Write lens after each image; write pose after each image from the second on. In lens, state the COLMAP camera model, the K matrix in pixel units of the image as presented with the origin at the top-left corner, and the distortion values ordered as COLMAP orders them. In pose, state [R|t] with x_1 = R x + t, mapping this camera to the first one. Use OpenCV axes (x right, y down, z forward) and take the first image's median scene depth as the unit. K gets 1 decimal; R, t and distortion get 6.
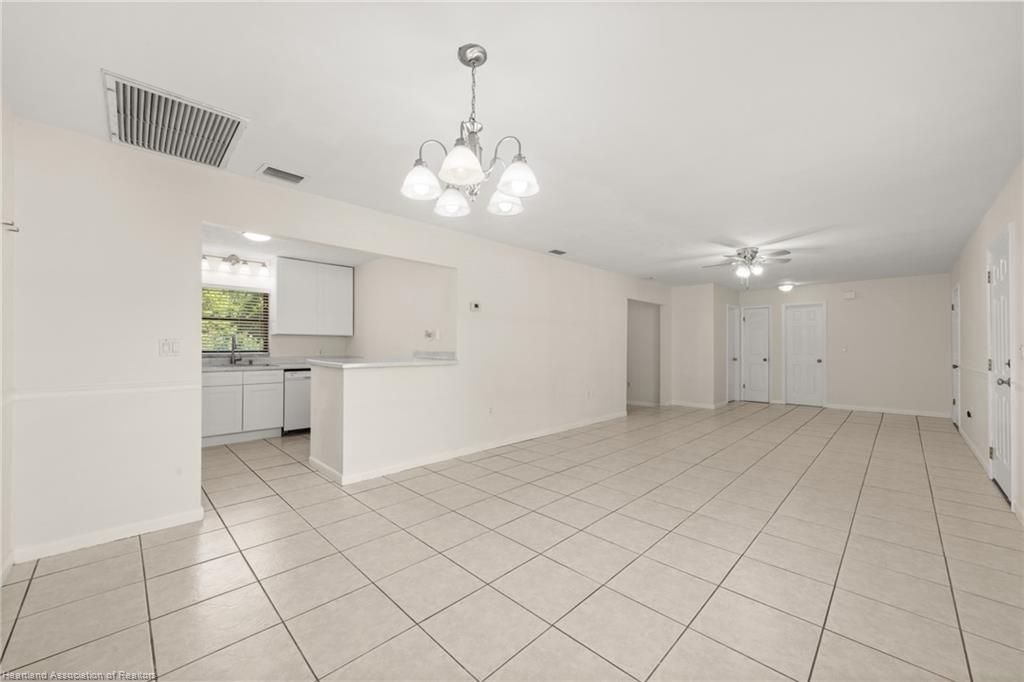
lens RADIAL K [[384.8, 0, 514.4], [0, 384.8, 343.8], [0, 0, 1]] dist [-0.005361, 0.000963]
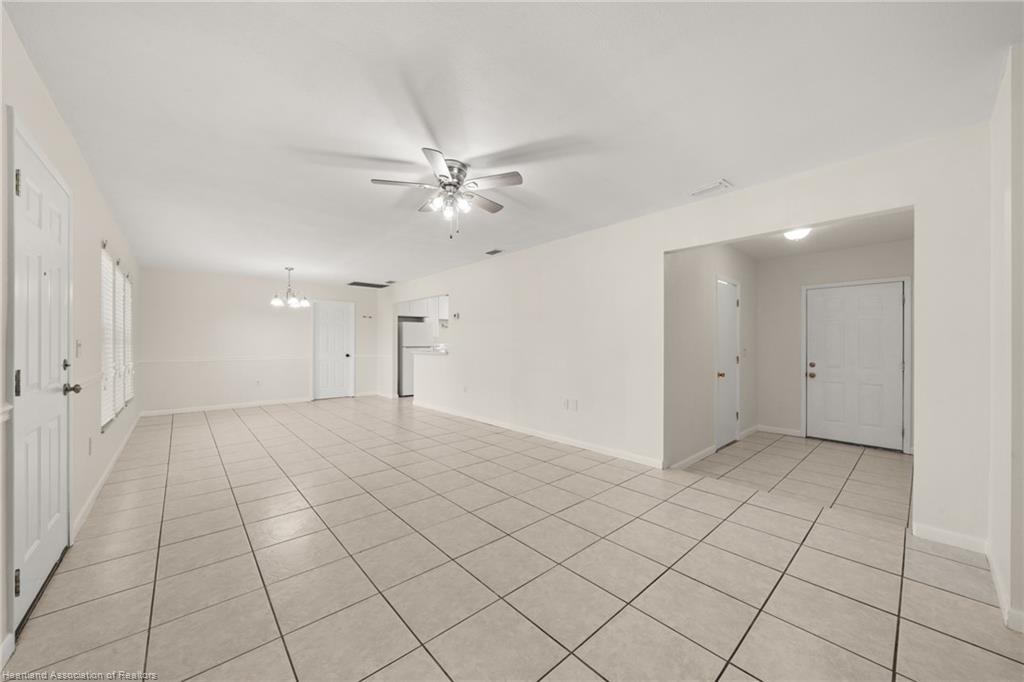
lens RADIAL K [[384.8, 0, 515.2], [0, 384.8, 345.4], [0, 0, 1]] dist [-0.005361, 0.000963]
pose [[-0.065661, 0.002502, -0.997839, 0.636651], [0.010071, 0.999948, 0.001844, 0.007823], [0.997791, -0.009928, -0.065682, 0.627726]]
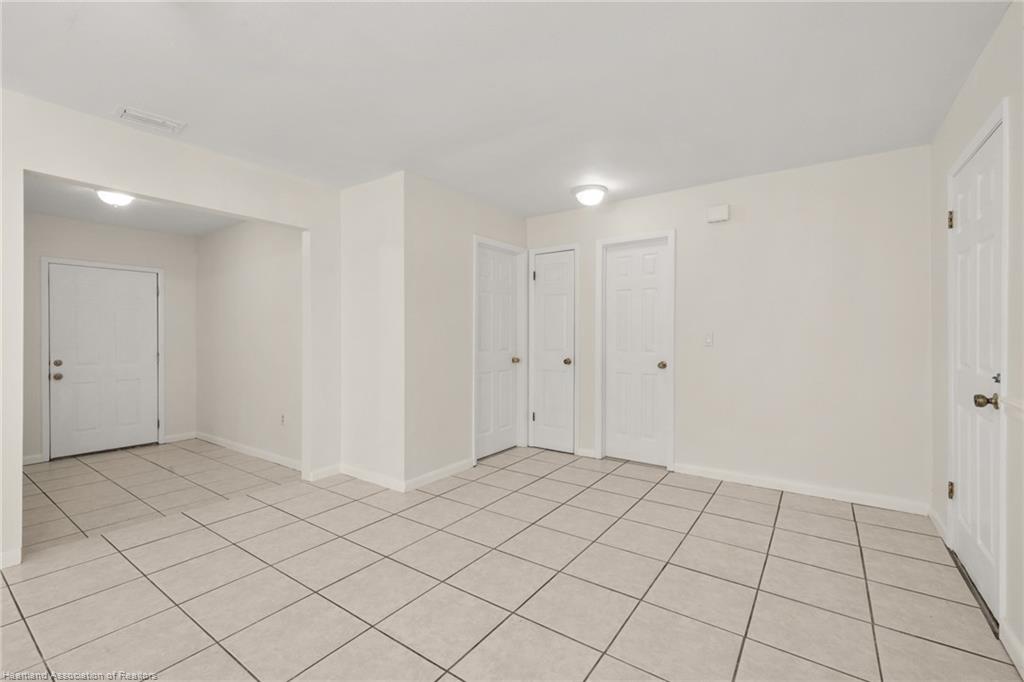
lens RADIAL K [[419.5, 0, 520.4], [0, 419.5, 338.3], [0, 0, 1]] dist [0.000337, 0.000387]
pose [[0.985763, 0.001290, 0.168133, 0.514256], [-0.003857, 0.999881, 0.014944, 0.005742], [-0.168094, -0.015380, 0.985651, 0.510408]]
